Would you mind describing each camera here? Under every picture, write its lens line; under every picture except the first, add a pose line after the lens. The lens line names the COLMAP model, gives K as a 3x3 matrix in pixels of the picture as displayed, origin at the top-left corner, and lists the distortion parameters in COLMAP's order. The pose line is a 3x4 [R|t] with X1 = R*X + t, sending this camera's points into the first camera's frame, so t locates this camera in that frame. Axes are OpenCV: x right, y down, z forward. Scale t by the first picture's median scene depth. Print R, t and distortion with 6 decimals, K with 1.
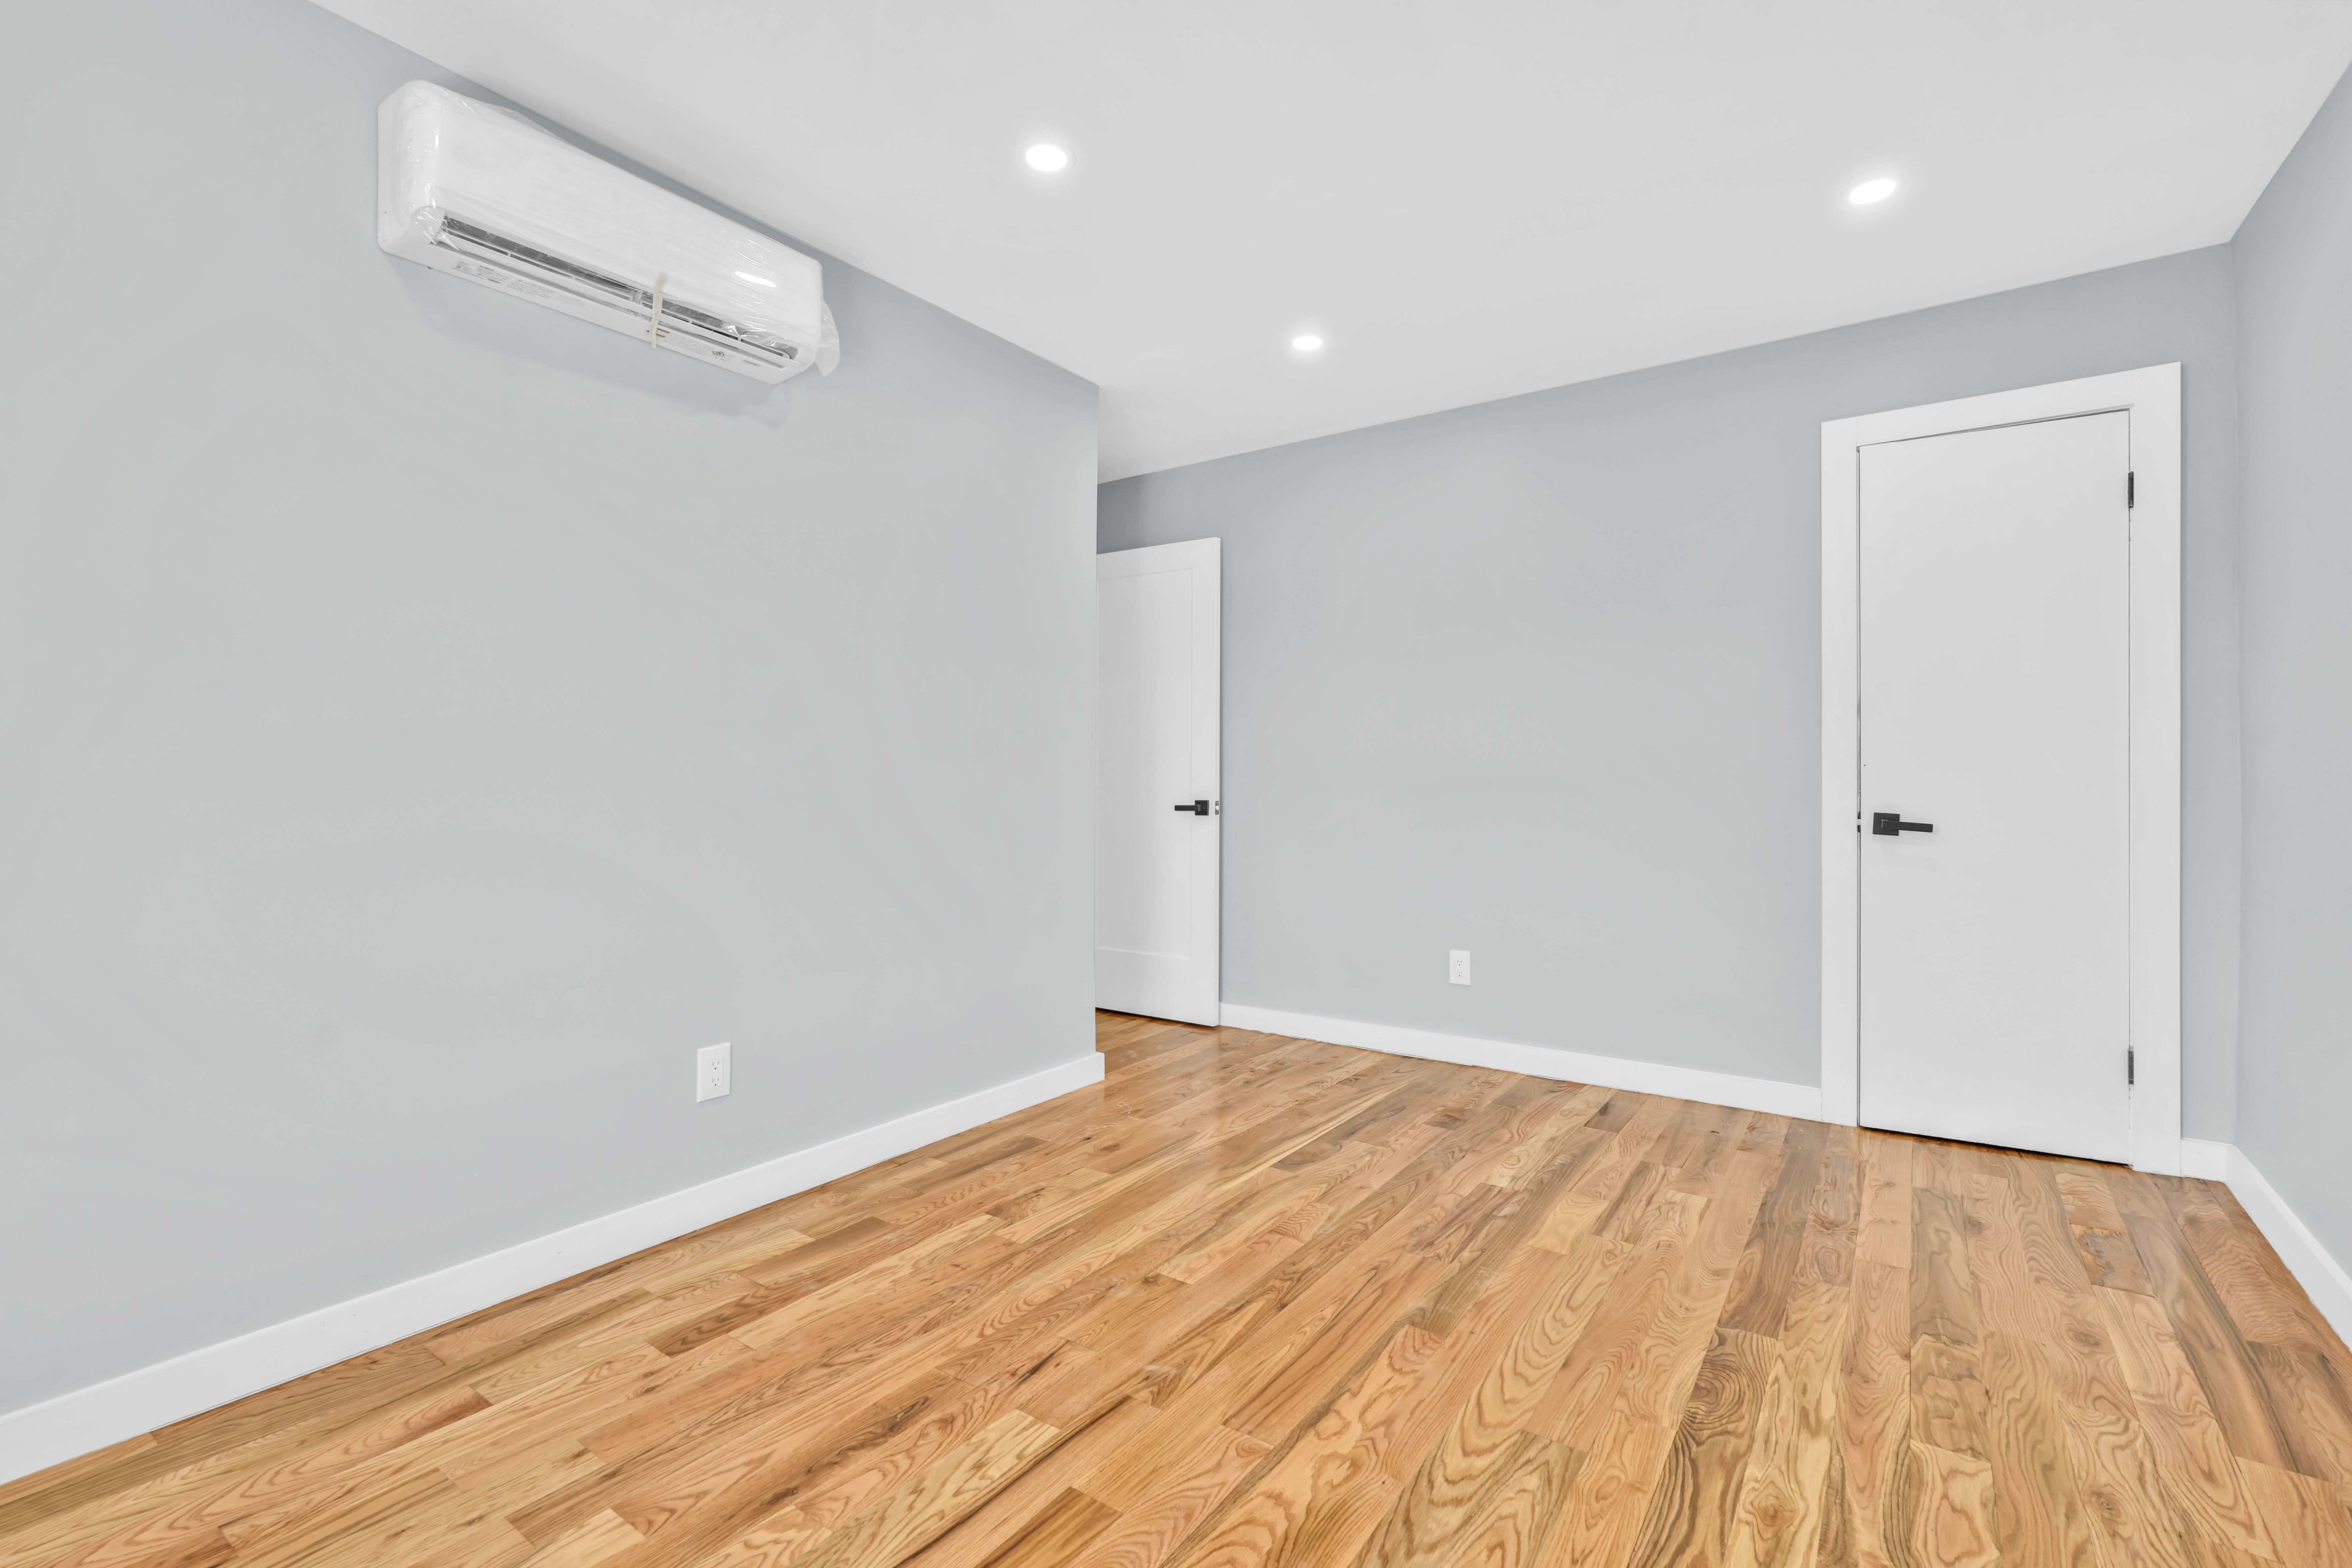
lens RADIAL K [[1045.5, 0, 1178.2], [0, 1045.5, 761.4], [0, 0, 1]] dist [-0.016836, 0.007573]
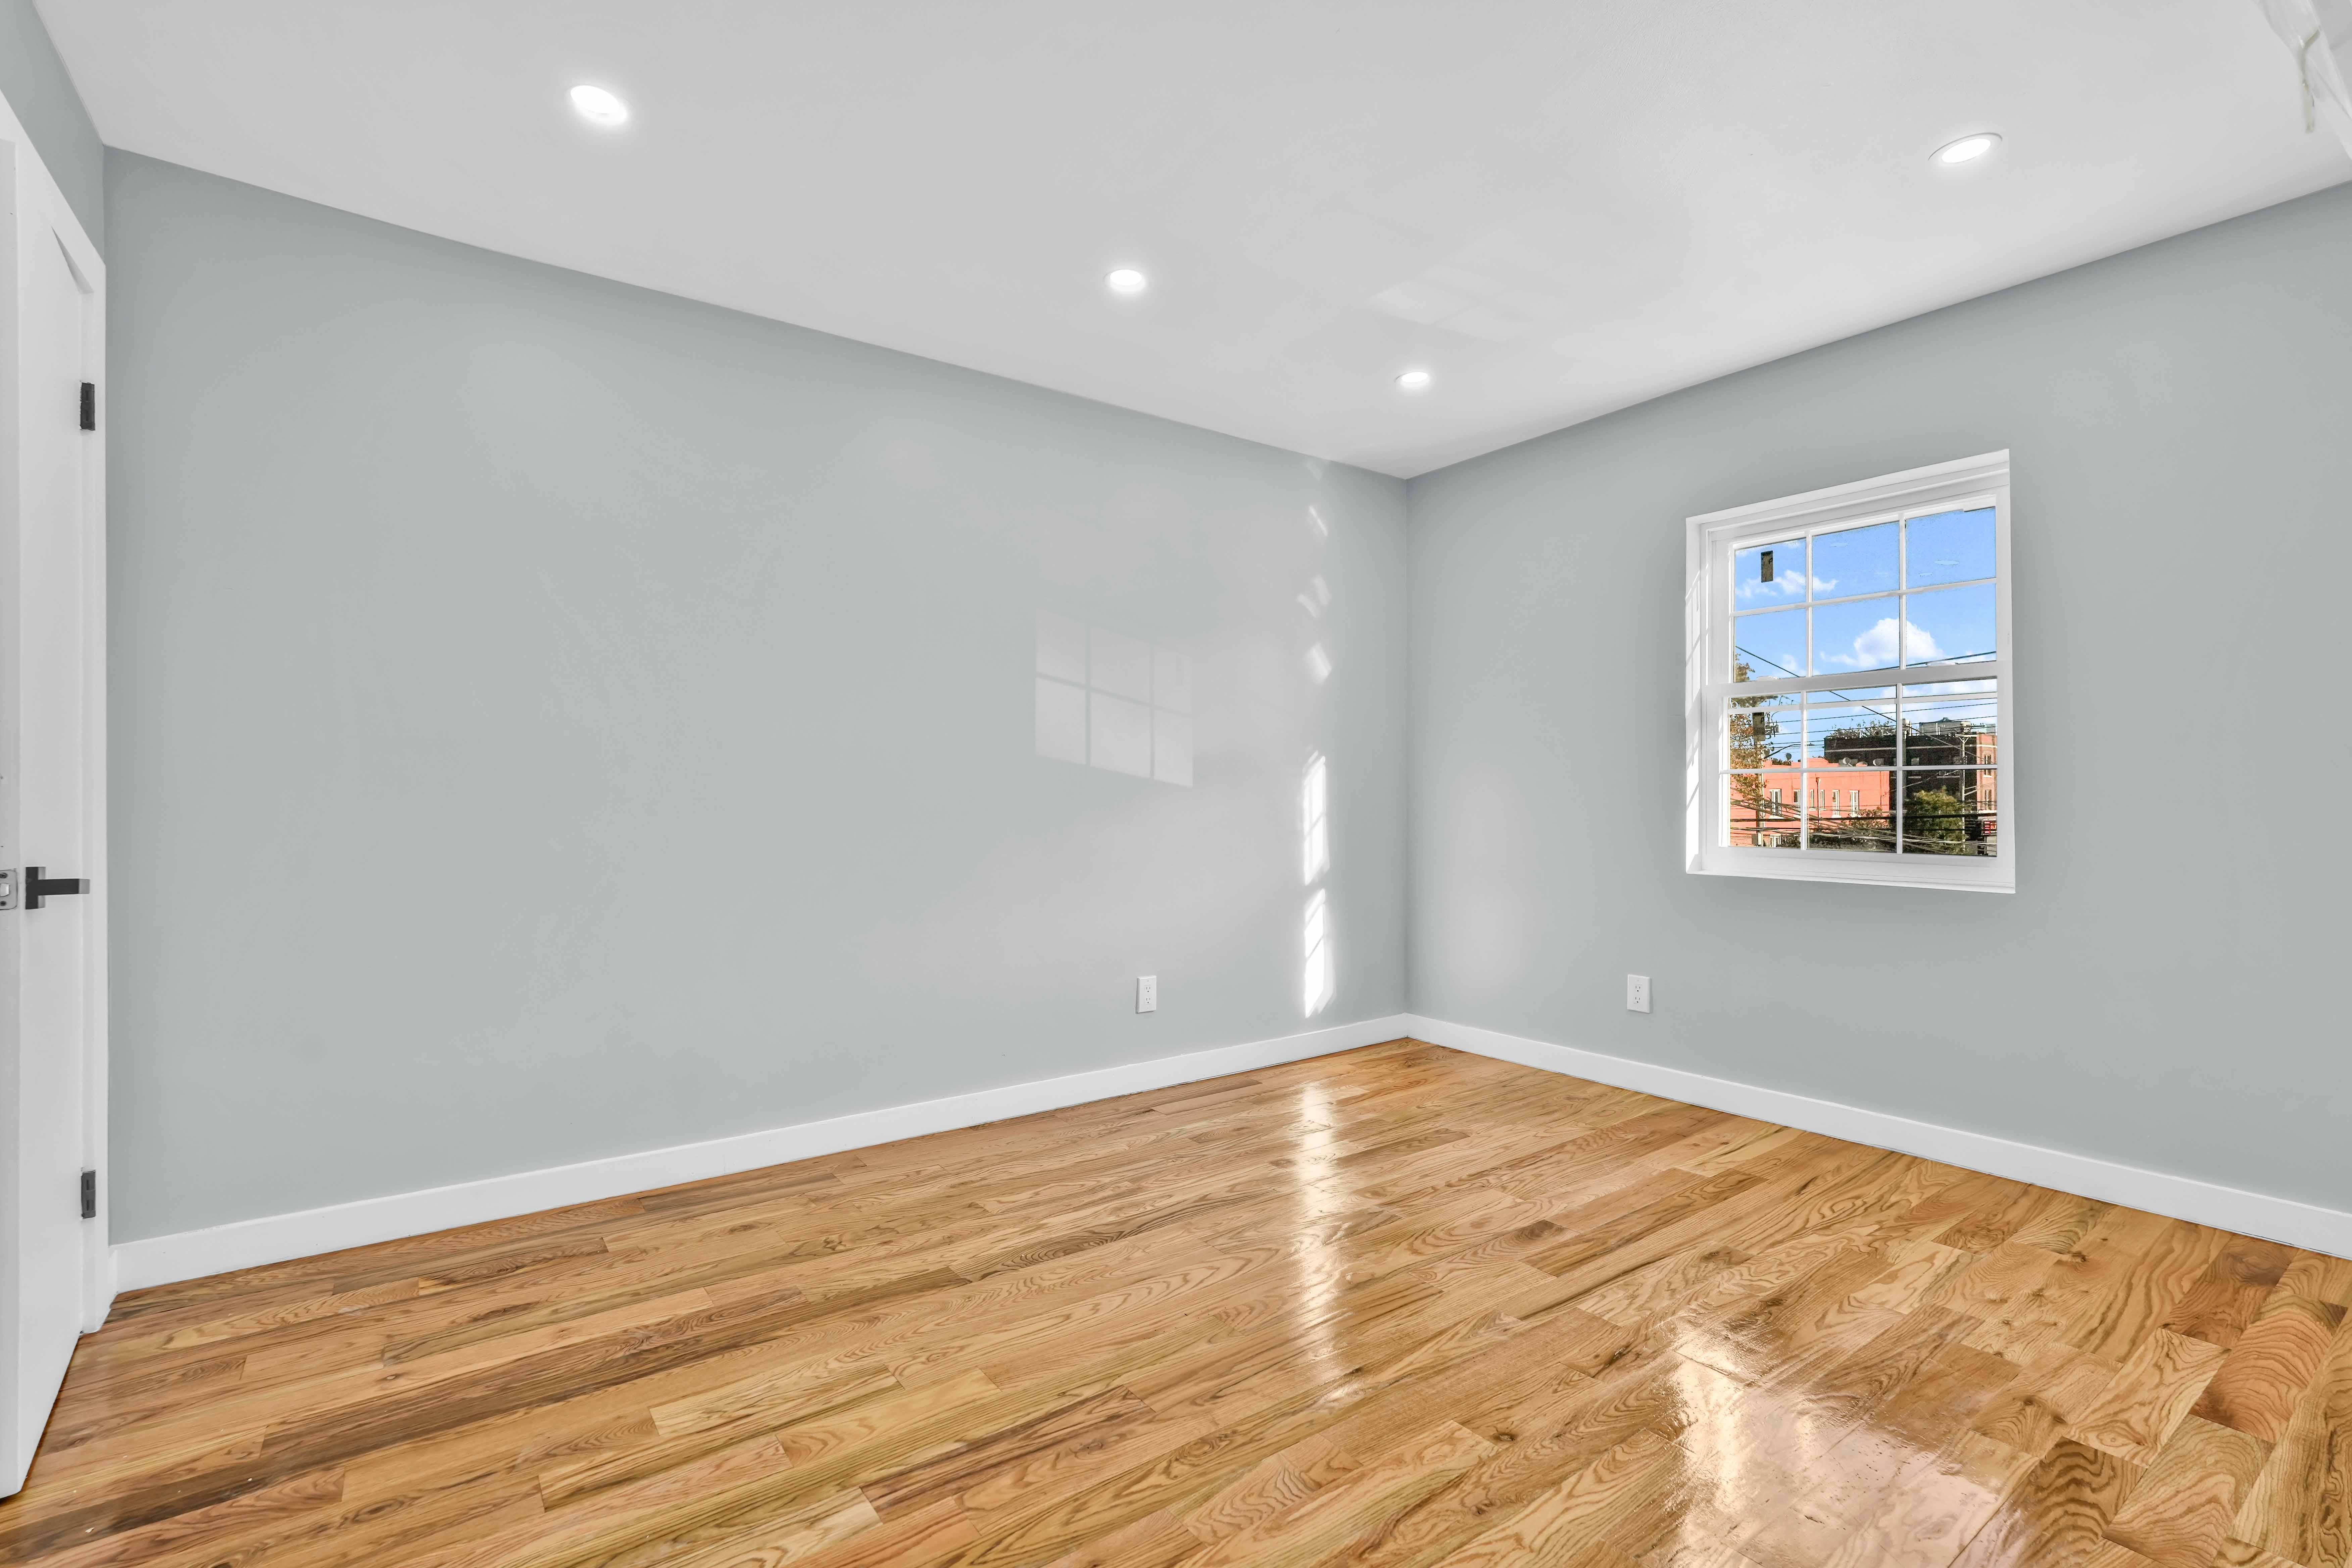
lens RADIAL K [[1045.5, 0, 1154.4], [0, 1045.5, 795.0], [0, 0, 1]] dist [-0.016836, 0.007573]
pose [[-0.944611, 0.003197, 0.328176, -0.037740], [-0.001459, 0.999902, -0.013941, 0.031746], [-0.328188, -0.013648, -0.944514, 1.973247]]
